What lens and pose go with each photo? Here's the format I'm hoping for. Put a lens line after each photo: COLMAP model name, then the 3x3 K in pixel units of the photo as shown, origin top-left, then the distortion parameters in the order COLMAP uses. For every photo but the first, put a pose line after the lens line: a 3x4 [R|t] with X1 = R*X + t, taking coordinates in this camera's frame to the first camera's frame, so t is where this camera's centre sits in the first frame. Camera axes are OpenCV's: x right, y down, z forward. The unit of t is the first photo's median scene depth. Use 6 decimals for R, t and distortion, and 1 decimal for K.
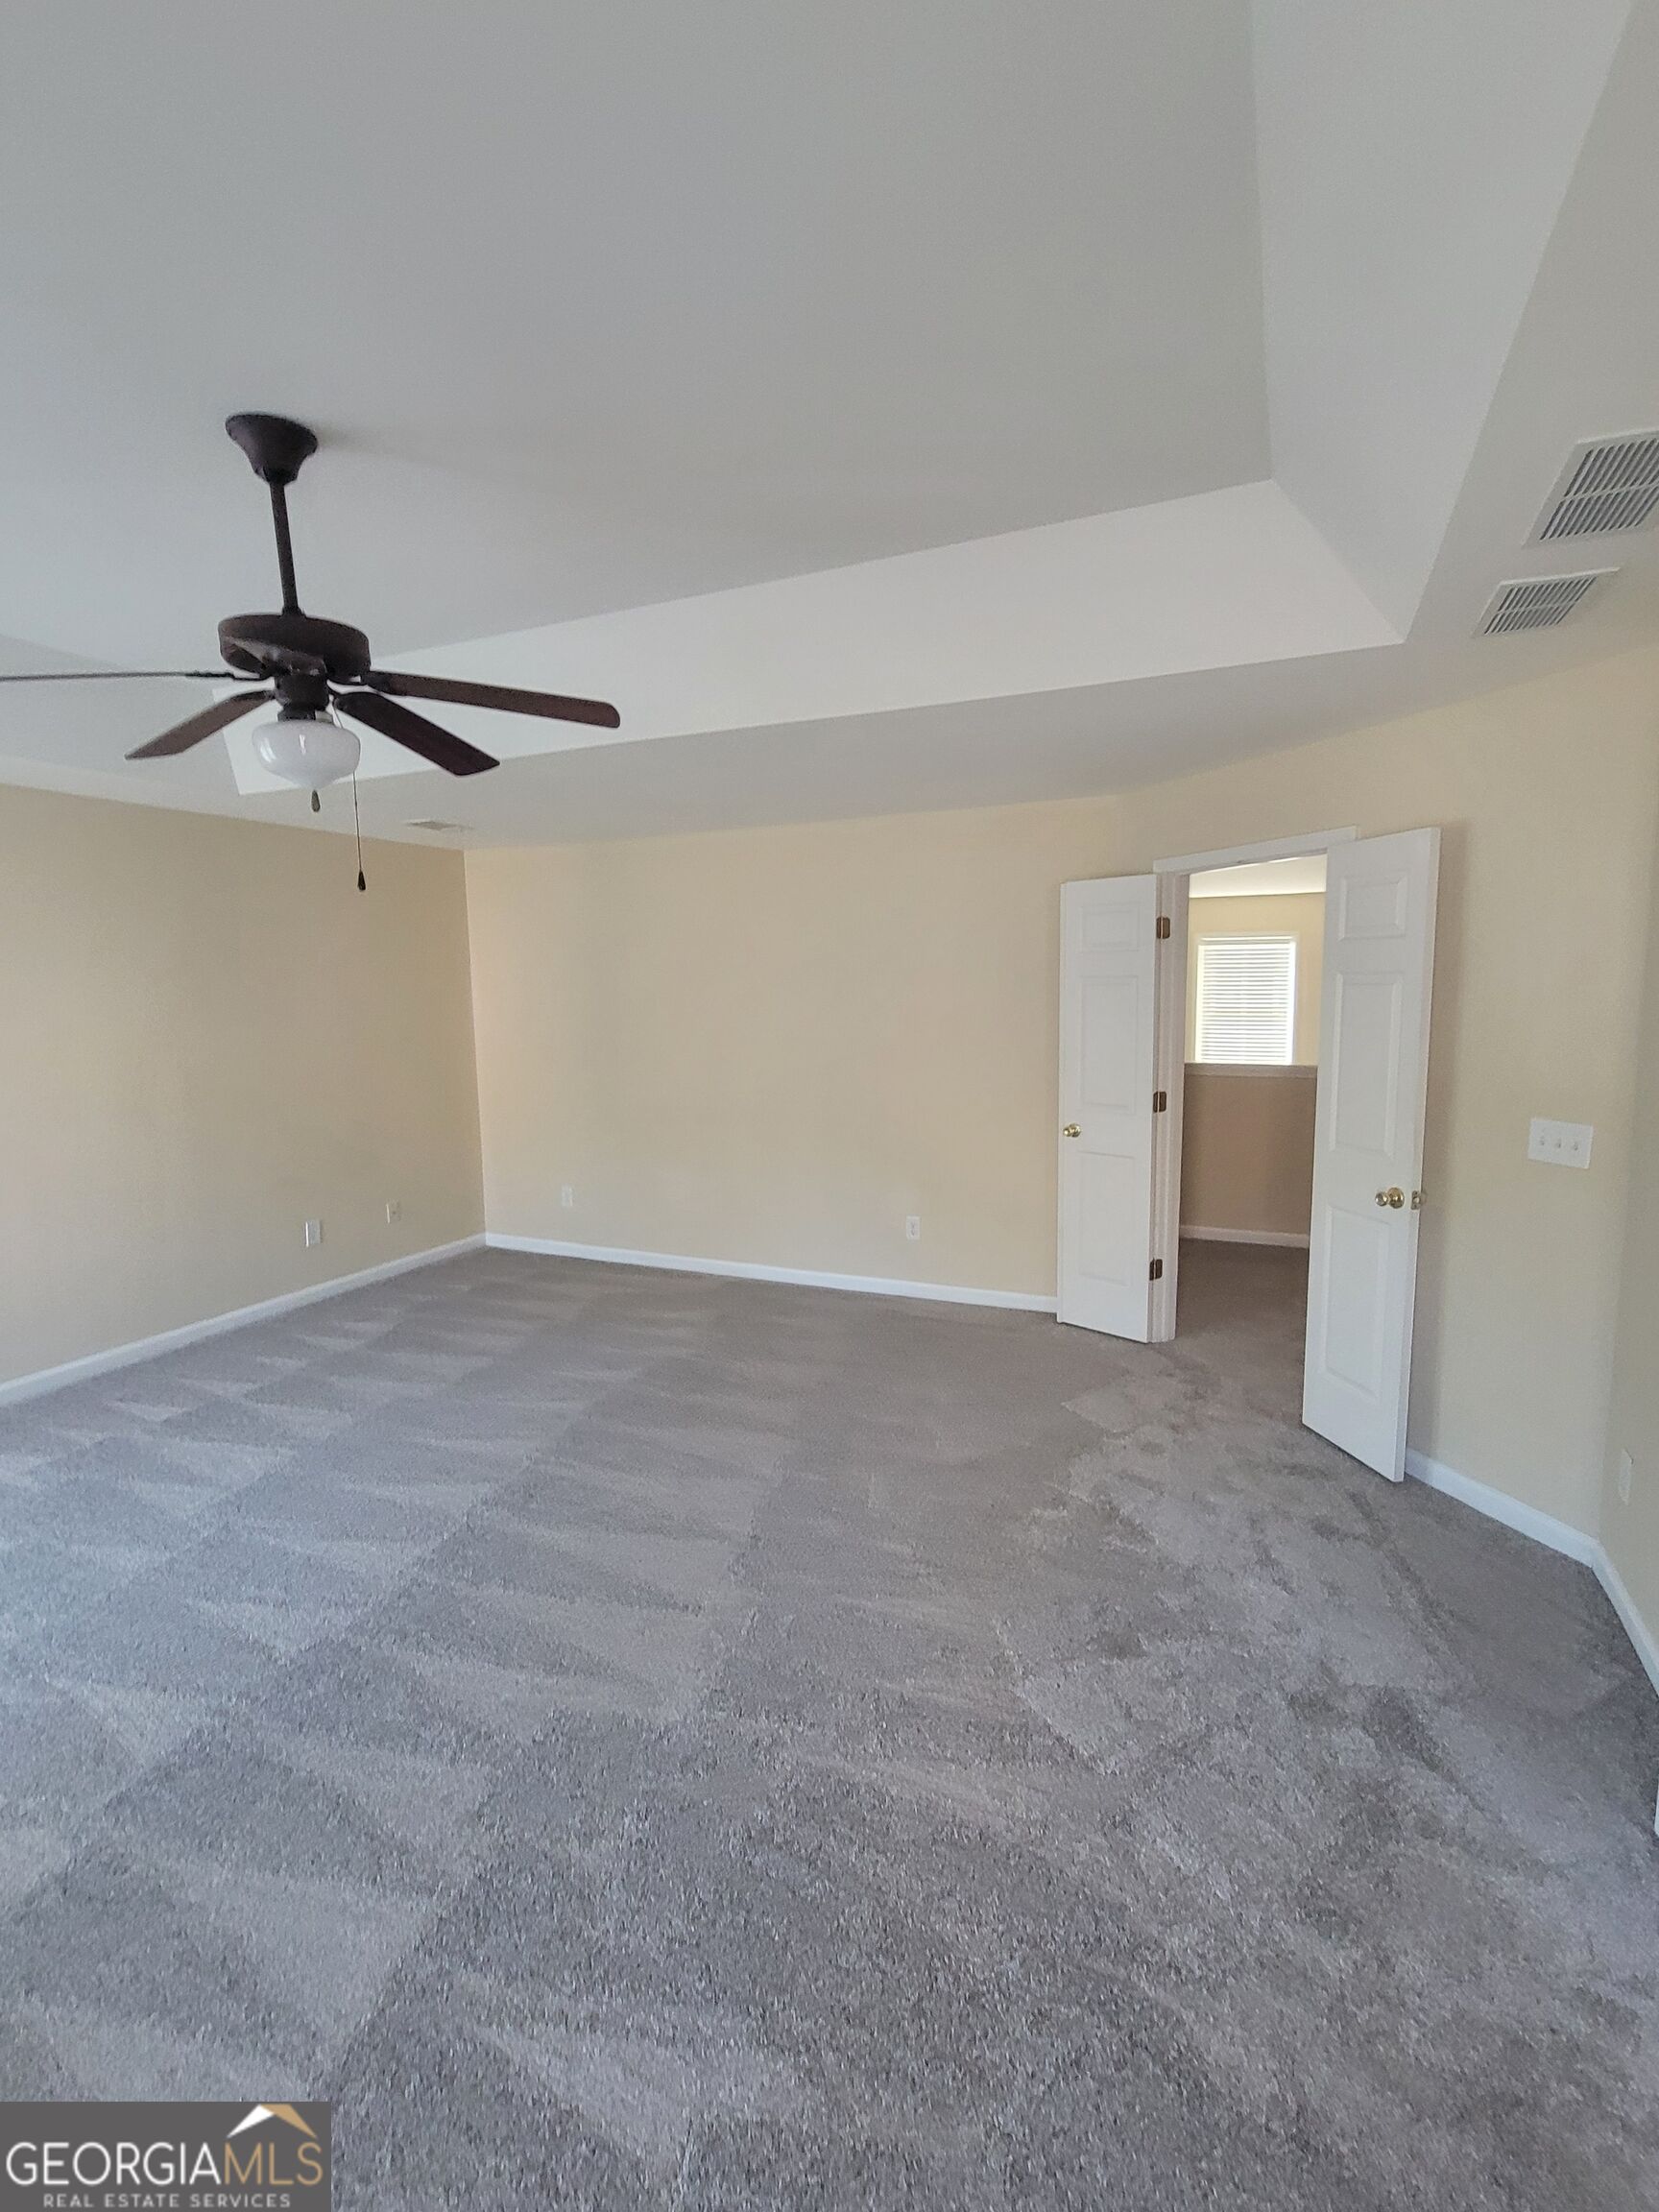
lens RADIAL K [[1012.2, 0, 854.9], [0, 1012.2, 1103.0], [0, 0, 1]] dist [0.000370, -0.000750]
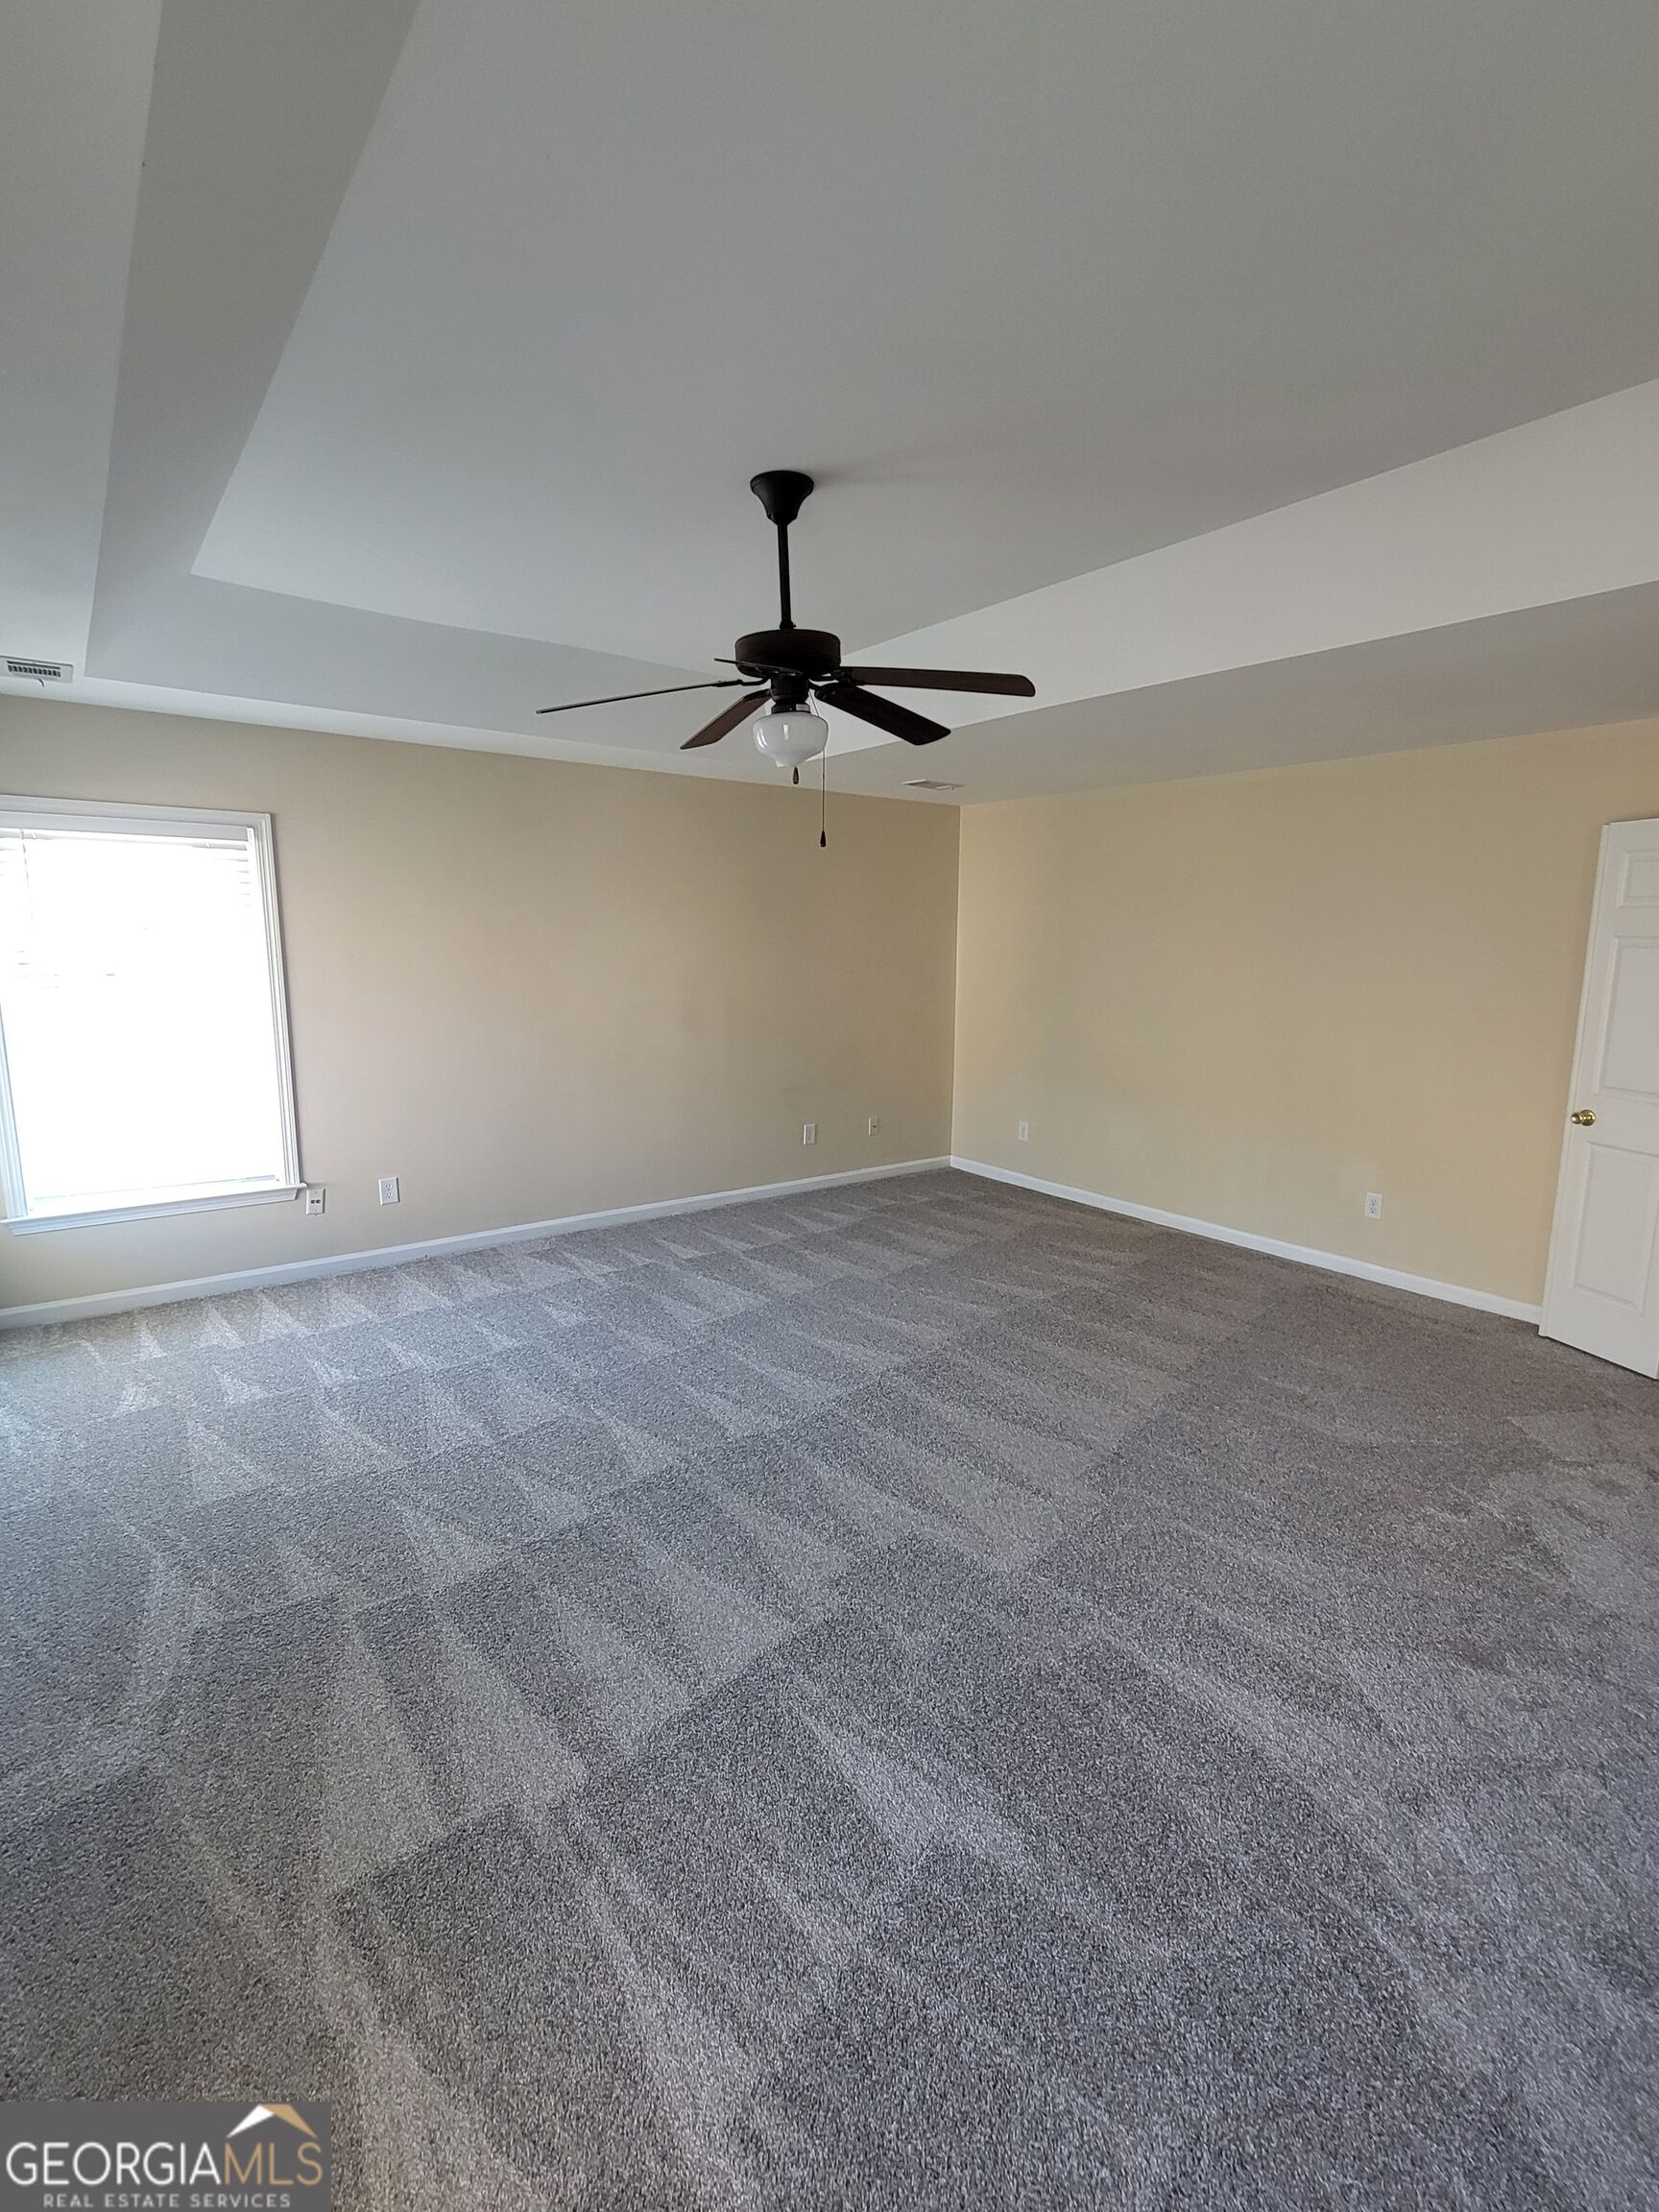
lens RADIAL K [[1012.2, 0, 854.9], [0, 1012.2, 1103.0], [0, 0, 1]] dist [0.000370, -0.000750]
pose [[0.880773, 0.100252, -0.462806, 0.138837], [-0.078641, 0.994728, 0.065812, 0.015690], [0.466964, -0.021570, 0.884013, -0.077583]]
